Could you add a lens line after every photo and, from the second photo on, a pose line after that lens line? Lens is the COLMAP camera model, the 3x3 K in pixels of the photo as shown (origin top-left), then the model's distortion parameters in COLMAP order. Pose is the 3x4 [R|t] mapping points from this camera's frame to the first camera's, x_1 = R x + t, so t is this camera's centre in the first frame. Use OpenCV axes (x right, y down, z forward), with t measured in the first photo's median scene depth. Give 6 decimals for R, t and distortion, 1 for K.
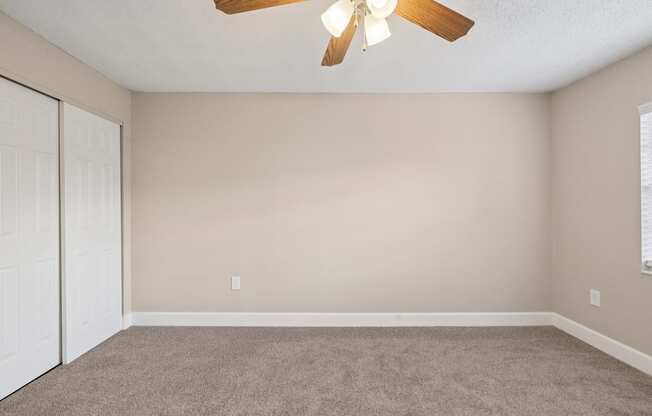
lens RADIAL K [[277.4, 0, 324.0], [0, 277.4, 211.5], [0, 0, 1]] dist [0.001994, 0.000540]
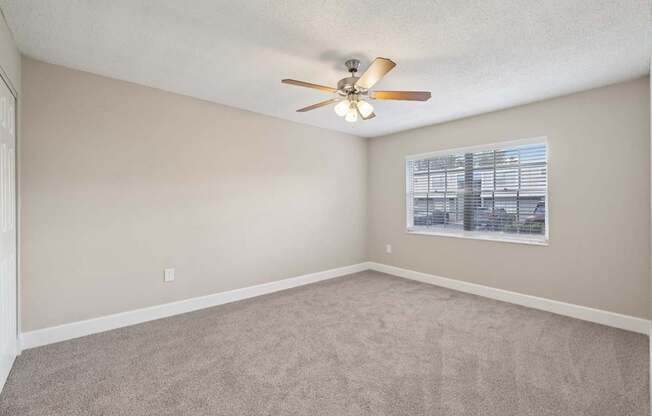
lens RADIAL K [[277.4, 0, 330.7], [0, 277.4, 205.3], [0, 0, 1]] dist [0.001994, 0.000540]
pose [[0.755495, -0.004535, 0.655139, -0.631789], [-0.000094, 0.999975, 0.007030, -0.015178], [-0.655155, -0.005372, 0.755475, -0.221759]]
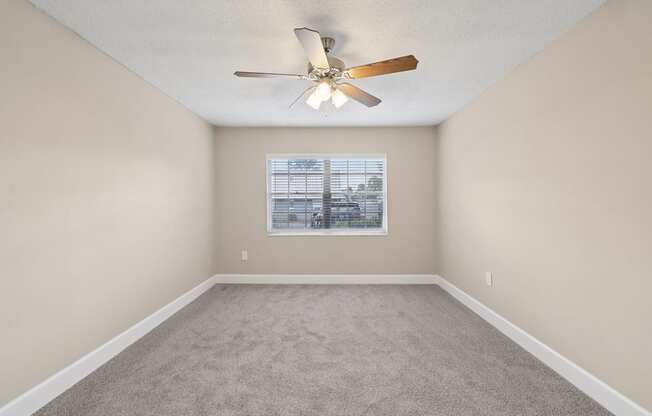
lens RADIAL K [[277.4, 0, 324.7], [0, 277.4, 206.5], [0, 0, 1]] dist [0.001994, 0.000540]
pose [[0.024952, -0.009680, 0.999642, -0.771986], [0.003975, 0.999946, 0.009584, -0.017464], [-0.999681, 0.003734, 0.024989, 0.443054]]
